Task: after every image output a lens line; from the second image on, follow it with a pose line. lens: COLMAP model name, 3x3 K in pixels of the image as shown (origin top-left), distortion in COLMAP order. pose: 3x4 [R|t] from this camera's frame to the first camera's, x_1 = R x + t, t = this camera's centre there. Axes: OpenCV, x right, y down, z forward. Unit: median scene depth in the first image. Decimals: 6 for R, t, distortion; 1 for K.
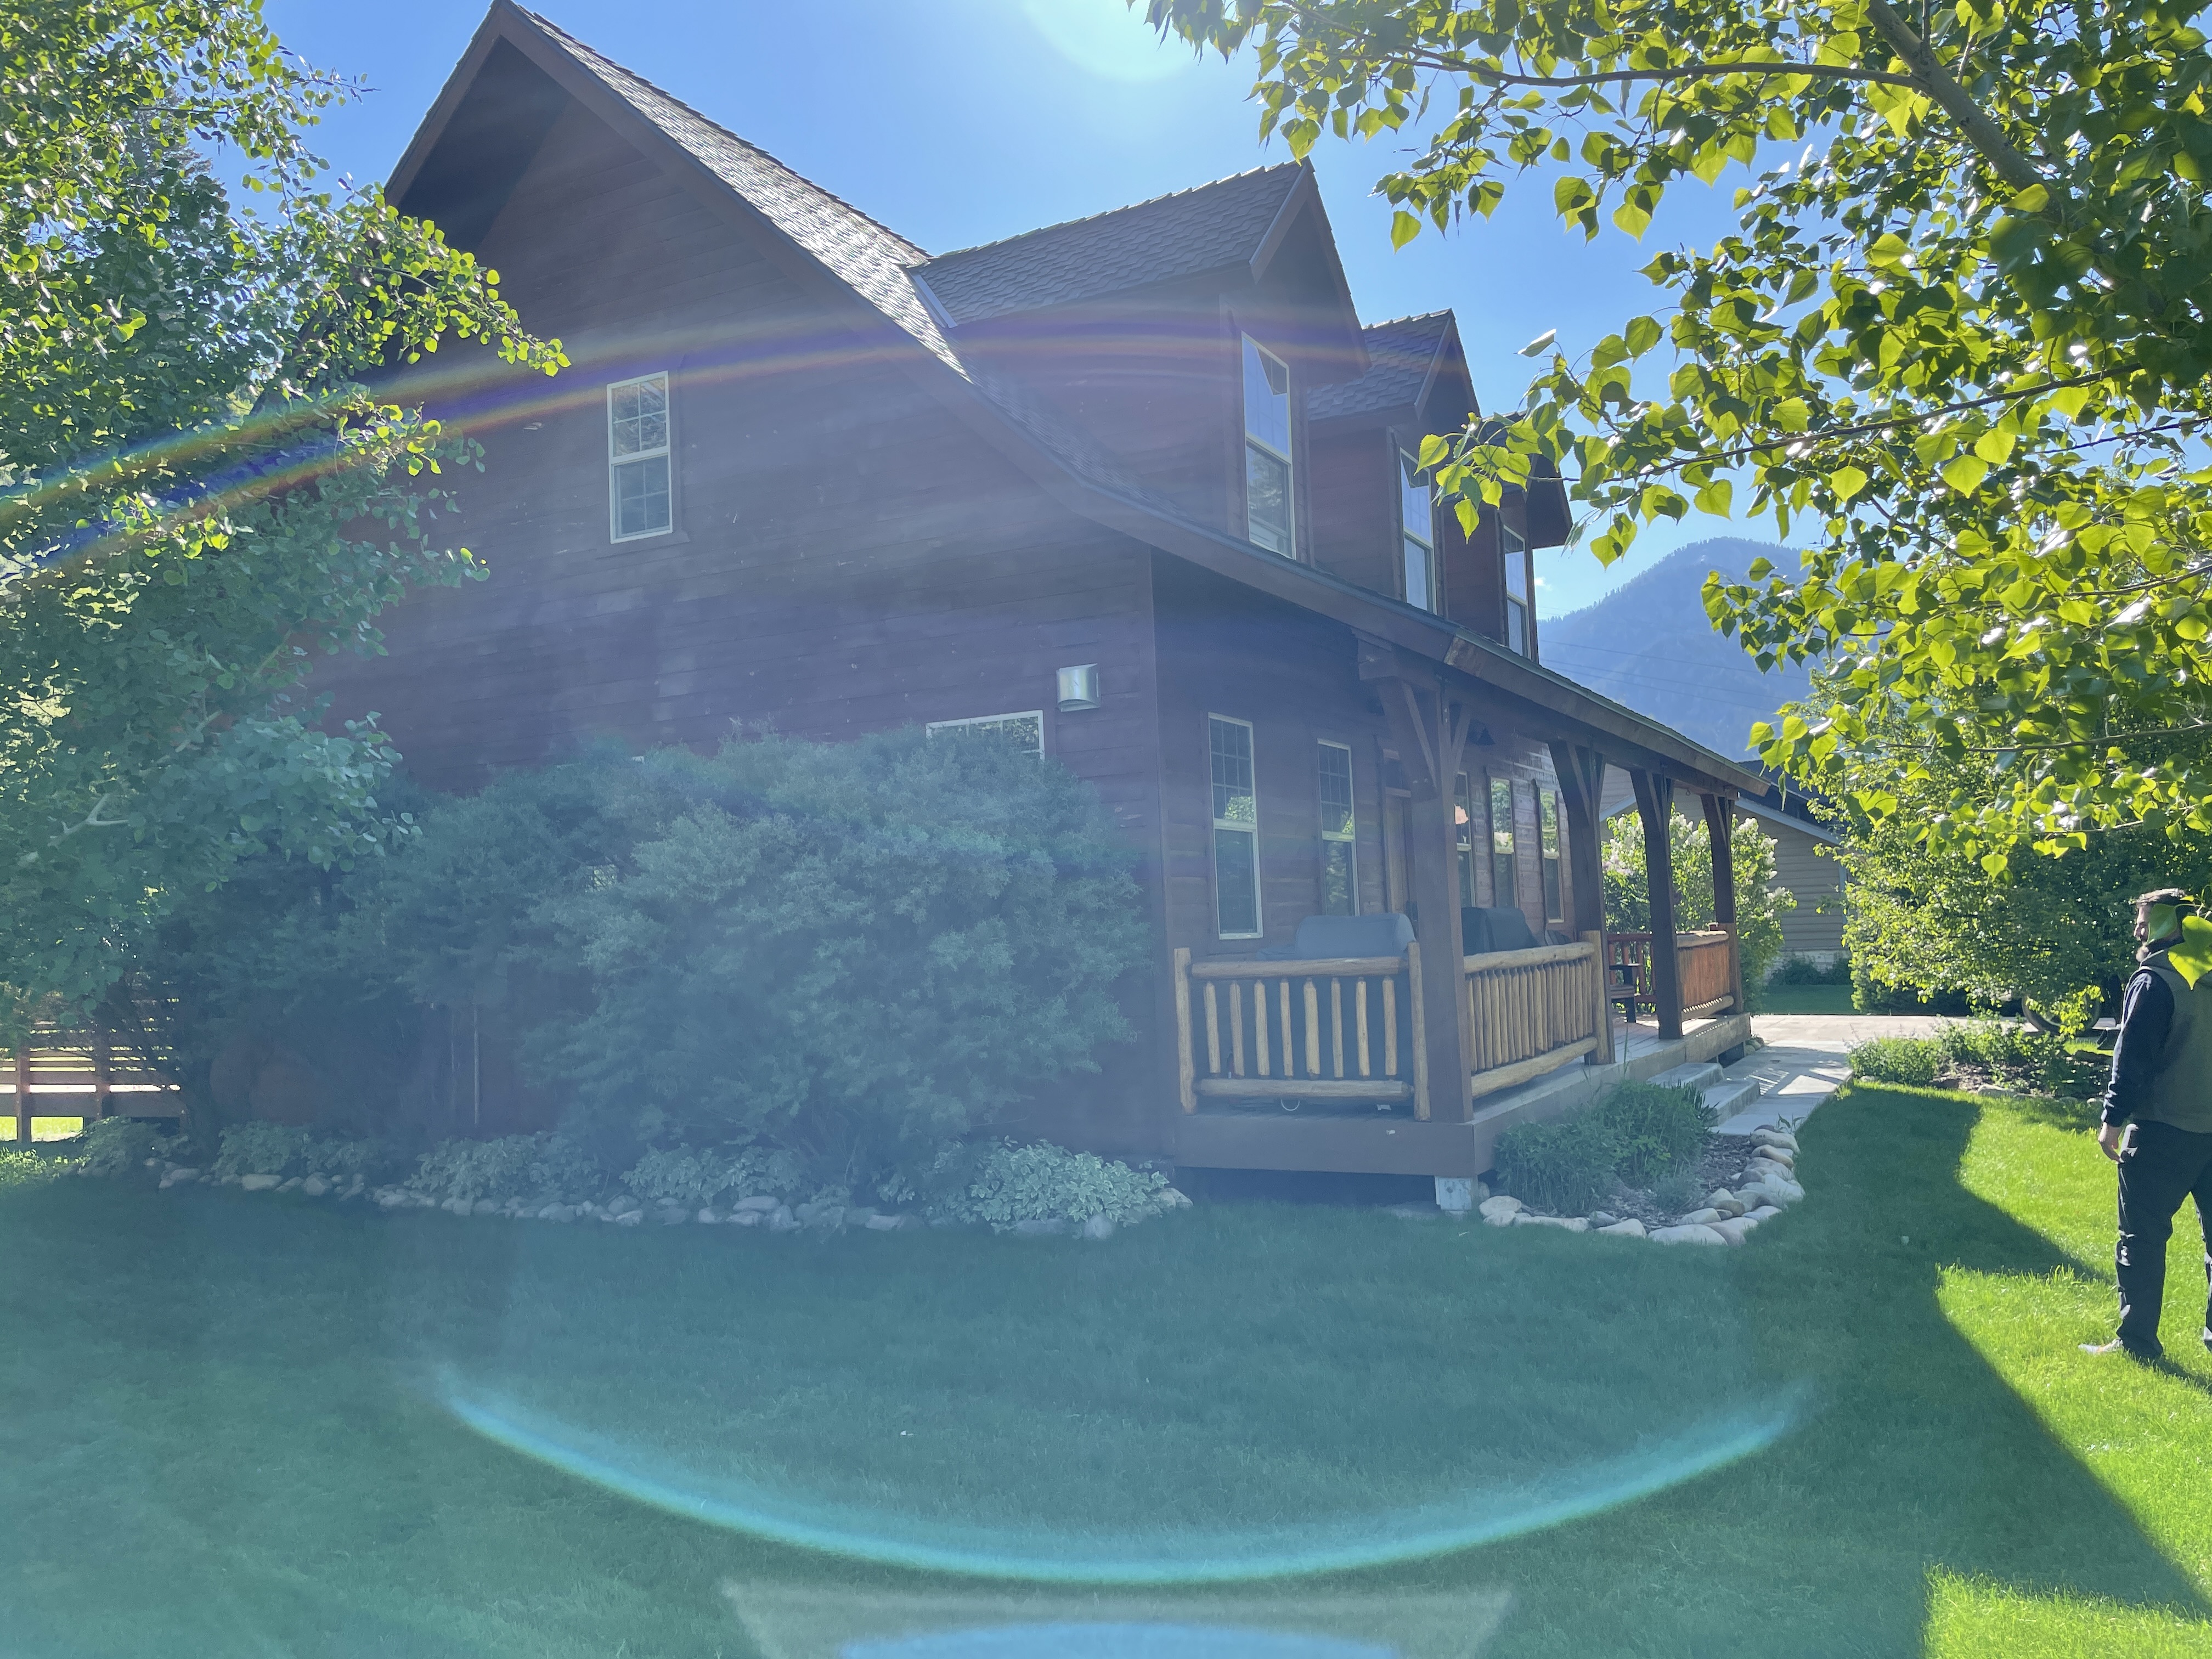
lens RADIAL K [[1691.1, 0, 1070.9], [0, 1691.1, 816.0], [0, 0, 1]] dist [0.088169, -0.135481]
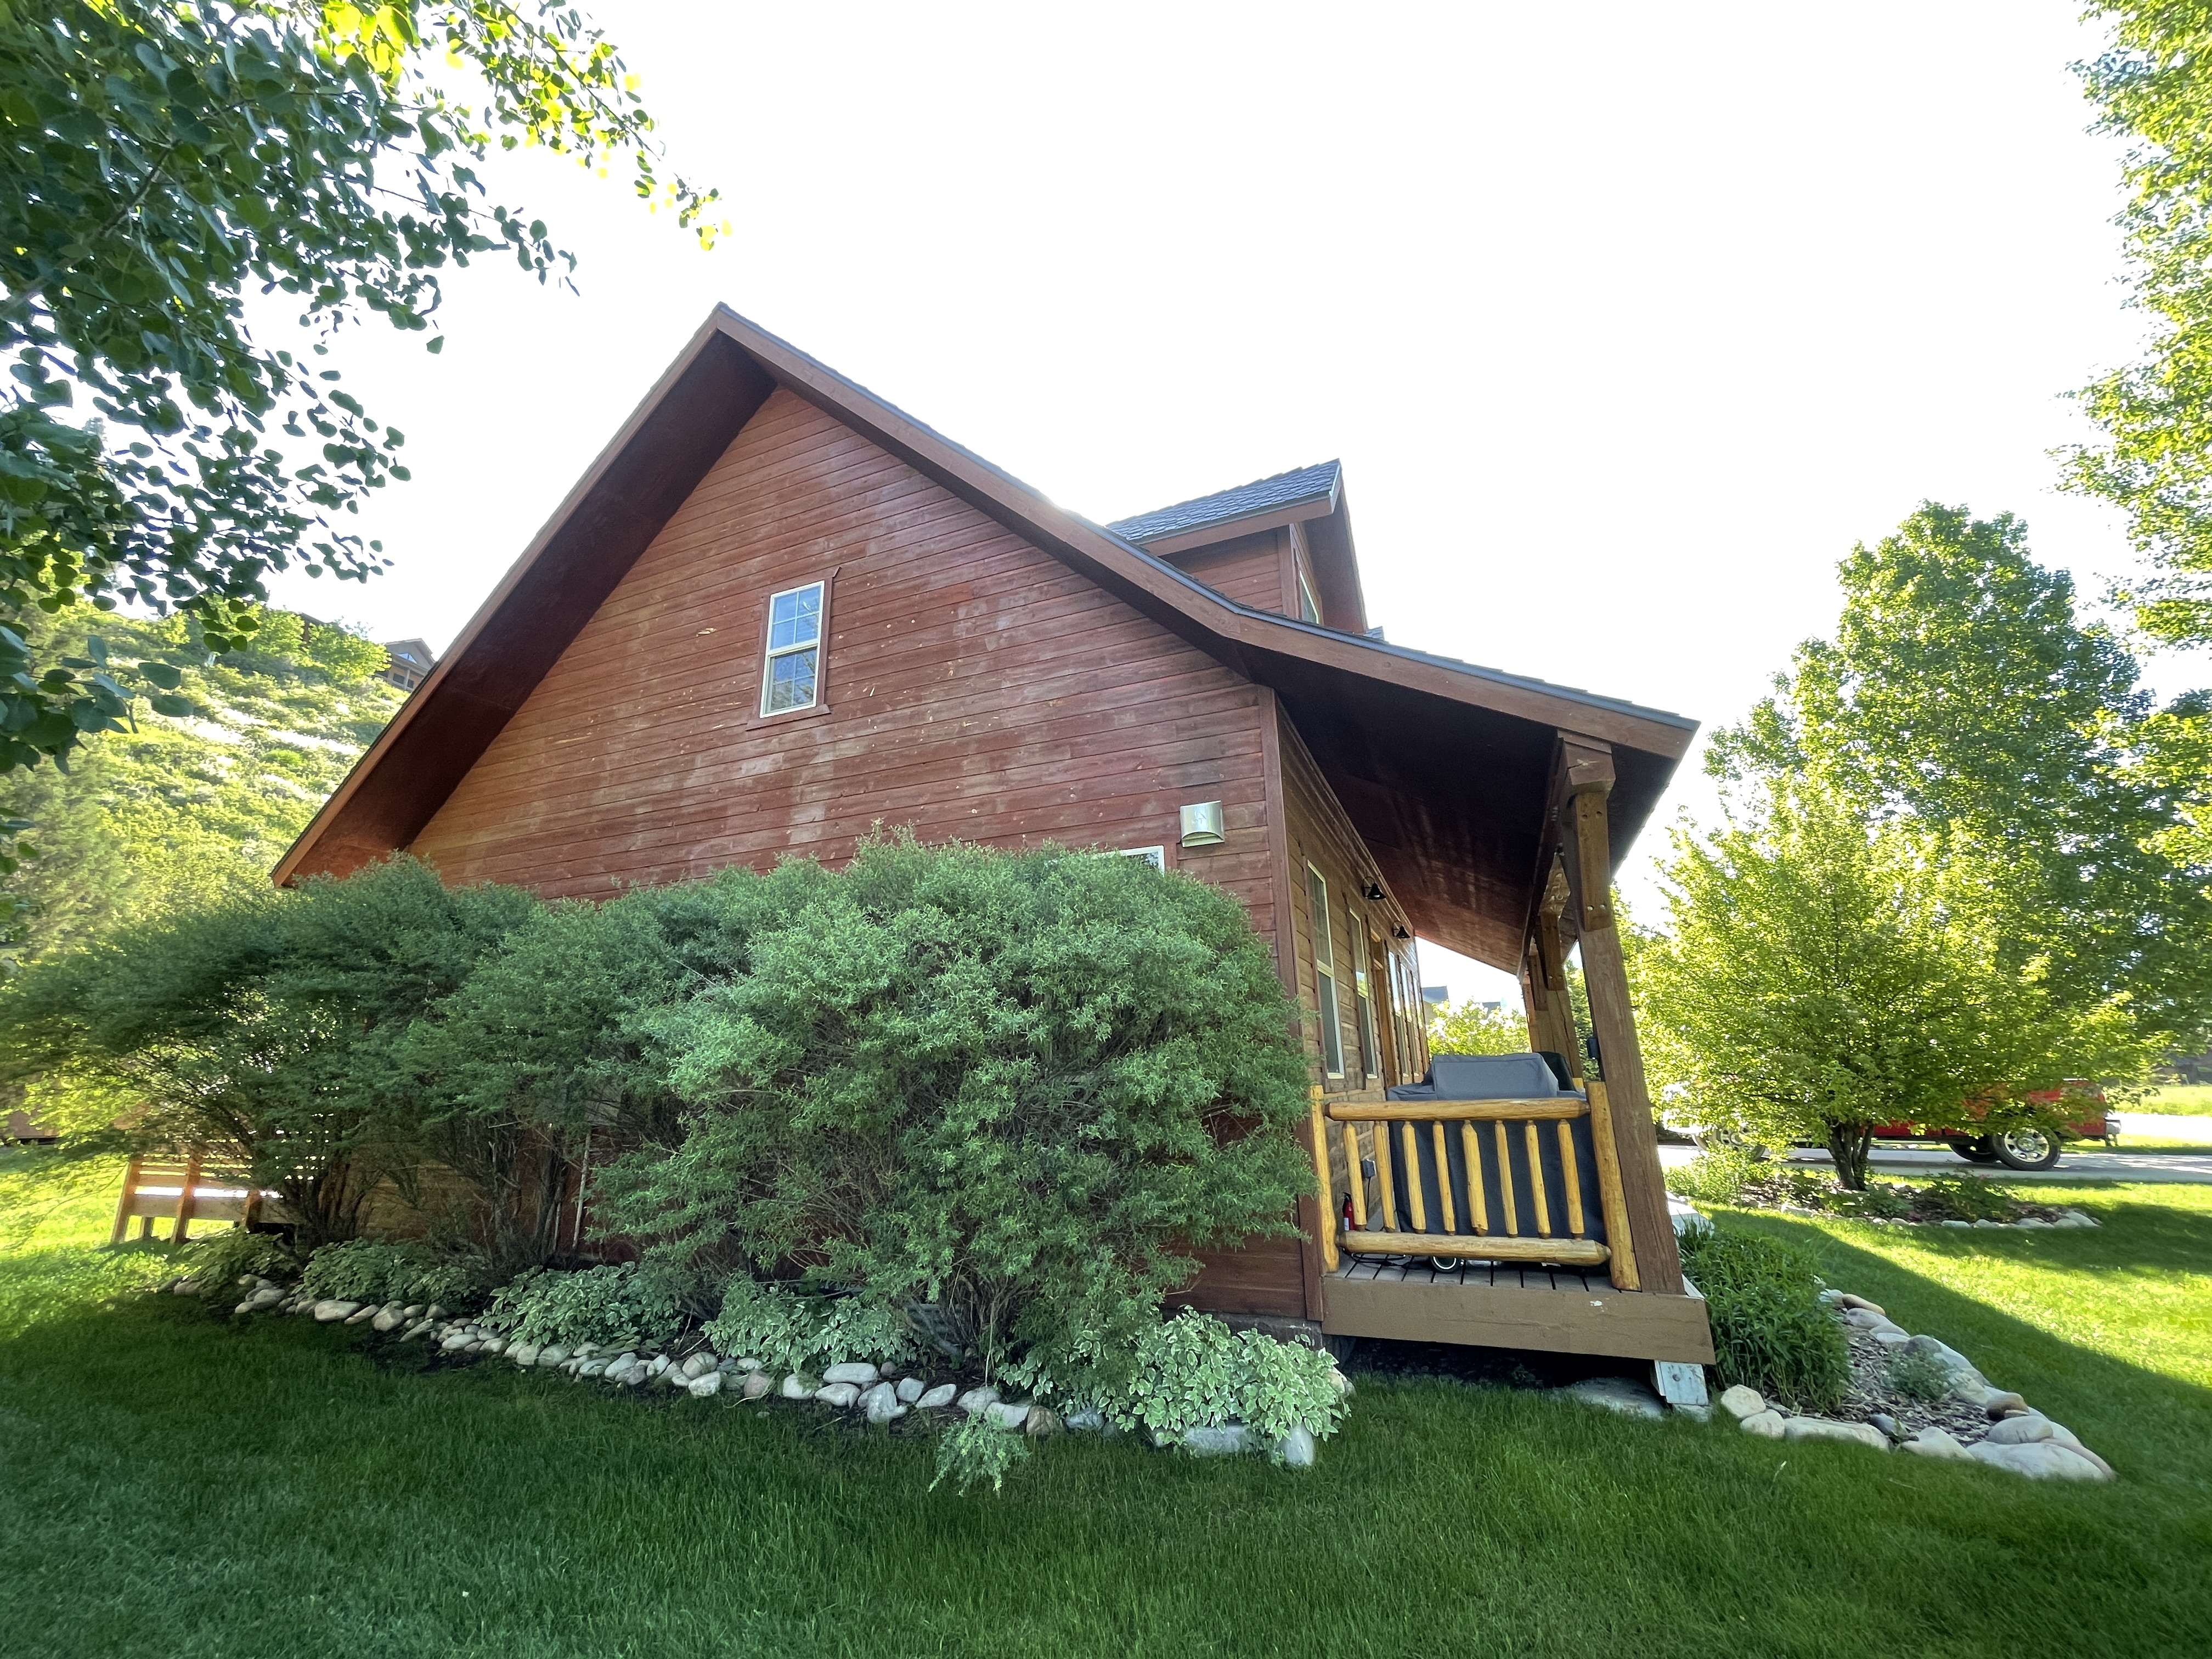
lens RADIAL K [[887.6, 0, 1070.3], [0, 887.6, 817.3], [0, 0, 1]] dist [-0.002293, -0.000004]
pose [[0.996117, 0.045264, 0.075515, -0.121805], [-0.027434, 0.974593, -0.222296, 0.046185], [-0.083659, 0.219361, 0.972050, 0.489403]]
